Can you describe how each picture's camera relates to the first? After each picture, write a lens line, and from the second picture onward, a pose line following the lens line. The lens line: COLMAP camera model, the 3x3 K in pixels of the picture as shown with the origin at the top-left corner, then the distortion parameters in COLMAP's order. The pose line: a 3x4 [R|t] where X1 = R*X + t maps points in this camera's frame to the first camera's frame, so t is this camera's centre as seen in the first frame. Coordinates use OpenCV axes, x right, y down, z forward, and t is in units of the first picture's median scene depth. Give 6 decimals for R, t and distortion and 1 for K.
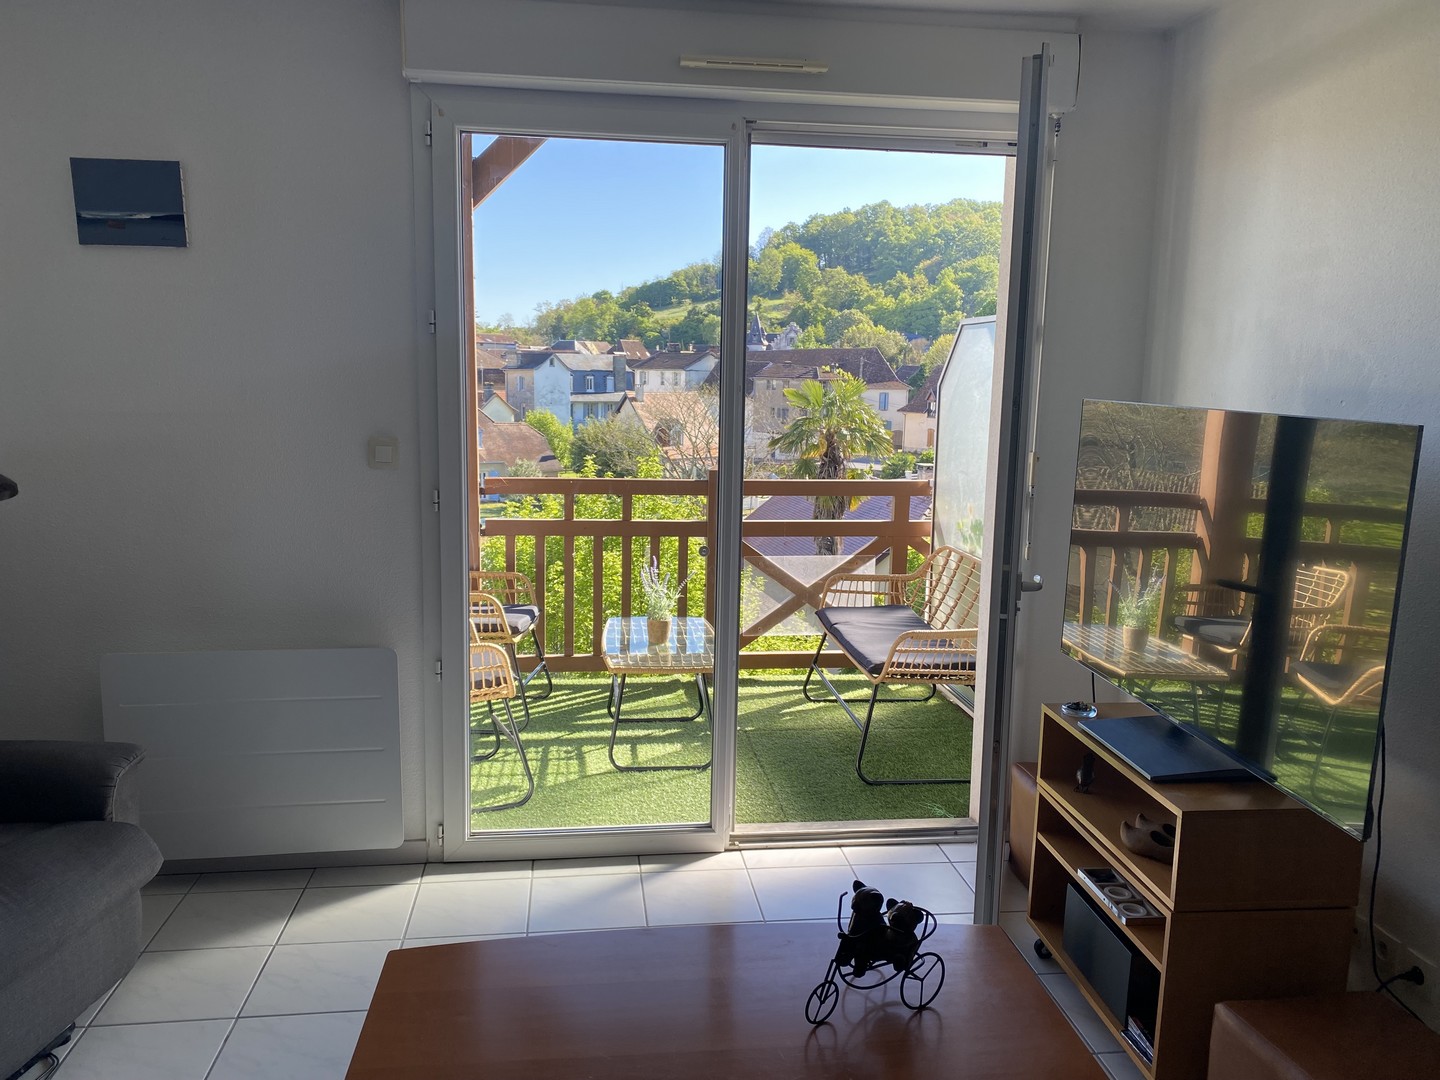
lens RADIAL K [[1102.1, 0, 718.7], [0, 1102.1, 533.5], [0, 0, 1]] dist [0.057986, -0.052371]
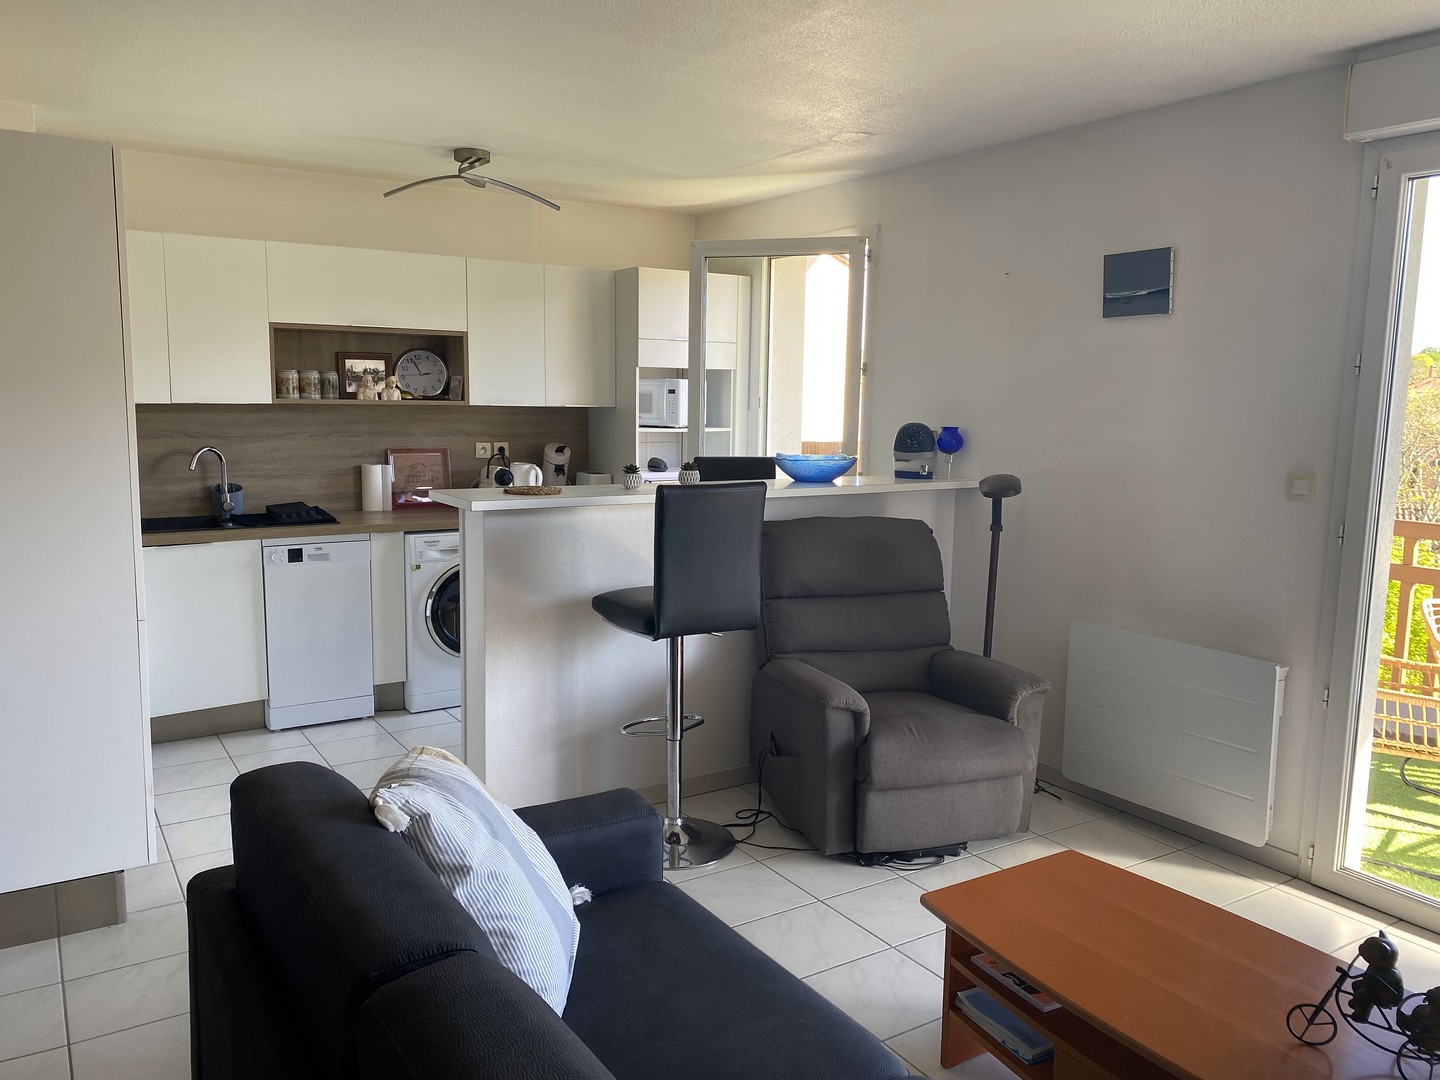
lens RADIAL K [[1102.1, 0, 718.7], [0, 1102.1, 533.5], [0, 0, 1]] dist [0.057986, -0.052371]
pose [[0.444003, 0.104657, -0.889892, 0.235391], [-0.140678, 0.988981, 0.046120, 0.001730], [0.884913, 0.104711, 0.453833, 0.001936]]
